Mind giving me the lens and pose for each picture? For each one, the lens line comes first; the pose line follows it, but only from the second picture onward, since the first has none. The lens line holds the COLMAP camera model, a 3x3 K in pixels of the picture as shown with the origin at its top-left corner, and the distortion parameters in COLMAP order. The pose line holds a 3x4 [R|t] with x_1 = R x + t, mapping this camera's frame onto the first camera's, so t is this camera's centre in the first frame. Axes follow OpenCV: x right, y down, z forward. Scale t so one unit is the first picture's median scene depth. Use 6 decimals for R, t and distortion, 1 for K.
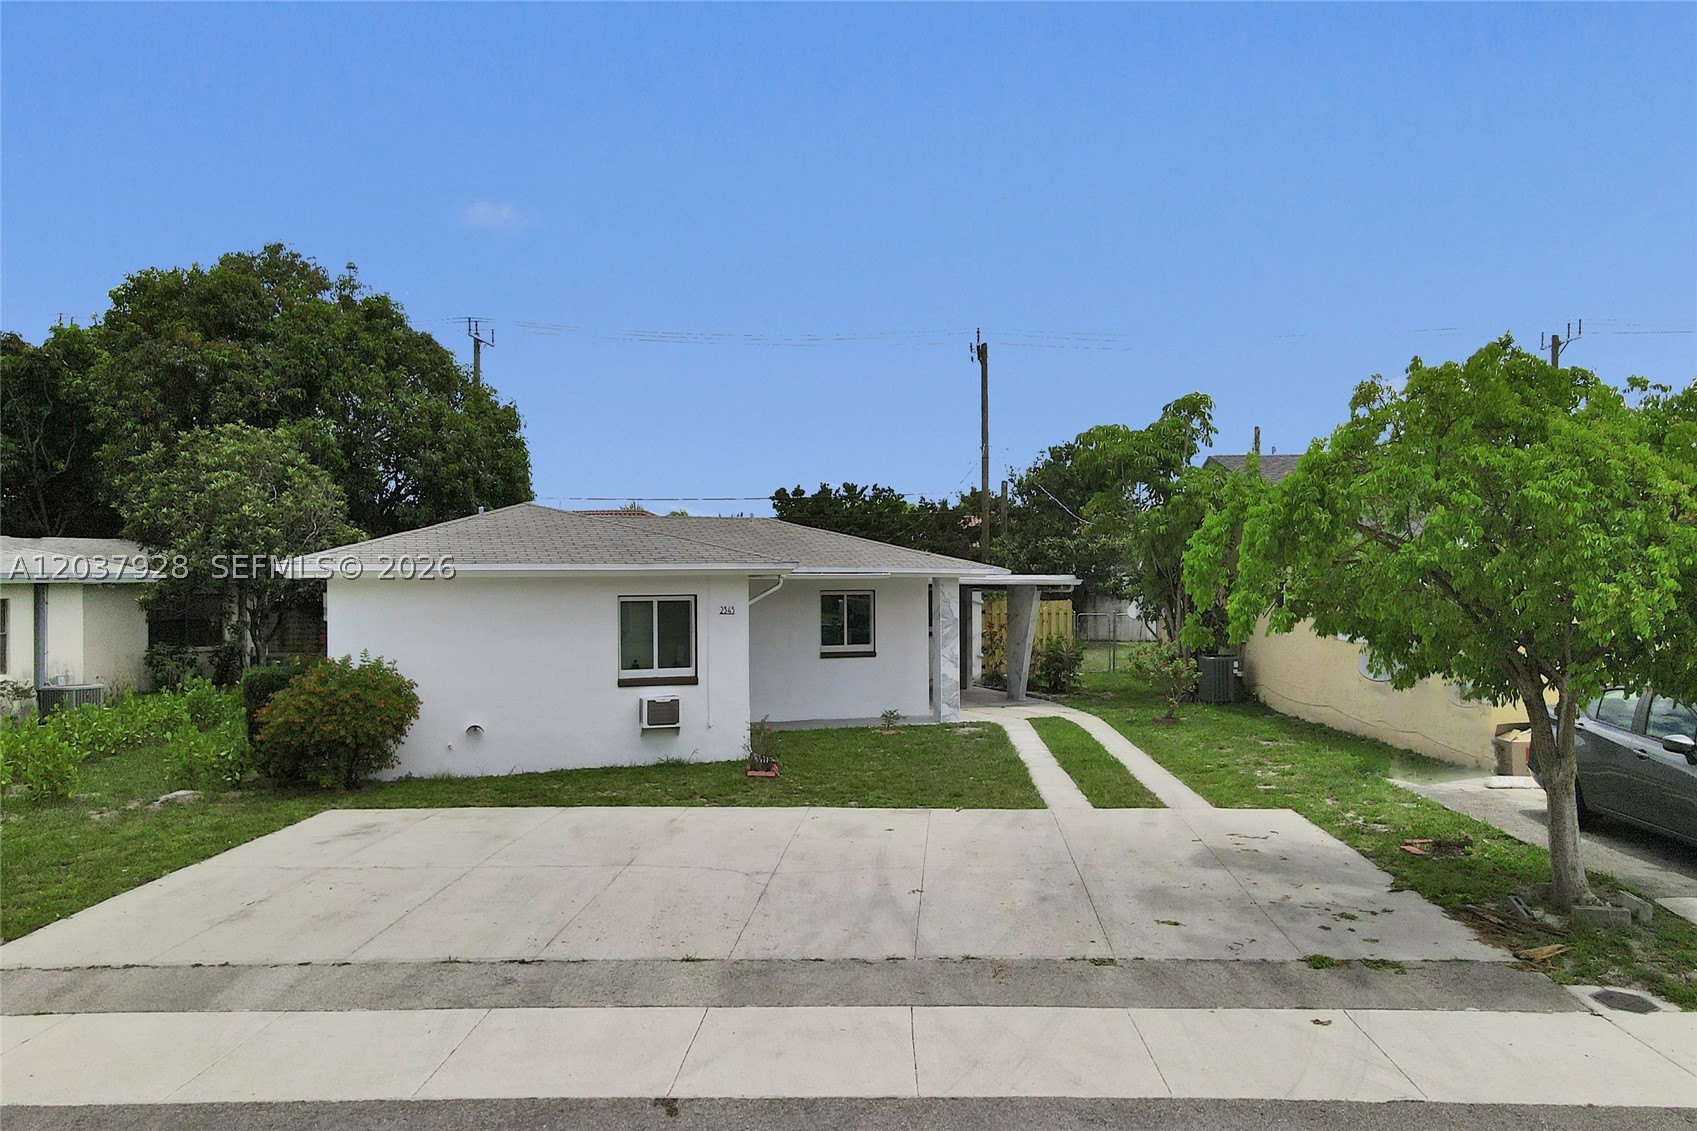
lens RADIAL K [[1279.5, 0, 848.5], [0, 1279.5, 565.5], [0, 0, 1]] dist [0.009522, 0.042821]
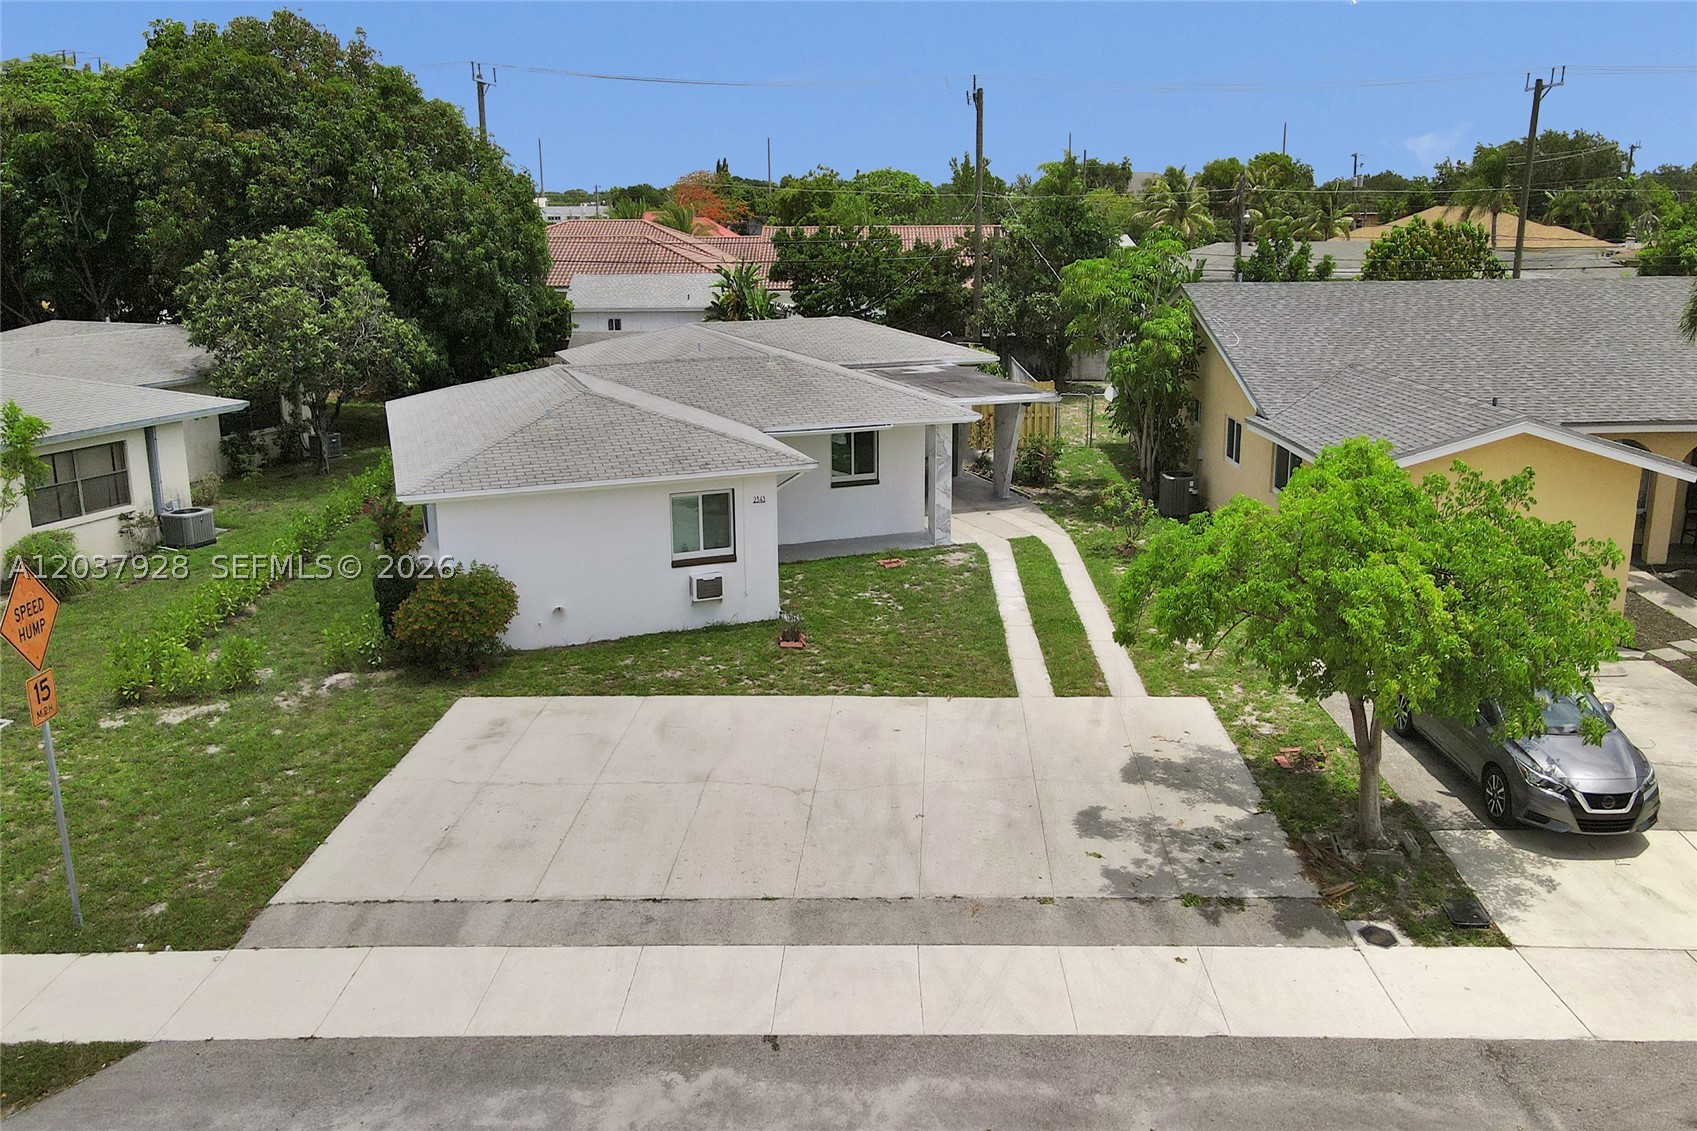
lens RADIAL K [[1267.7, 0, 850.0], [0, 1267.7, 486.9], [0, 0, 1]] dist [-0.000408, 0.045941]
pose [[0.999971, -0.002034, 0.007387, -0.022008], [0.000489, 0.979107, 0.203345, -0.262673], [-0.007646, -0.203336, 0.979079, -0.196050]]
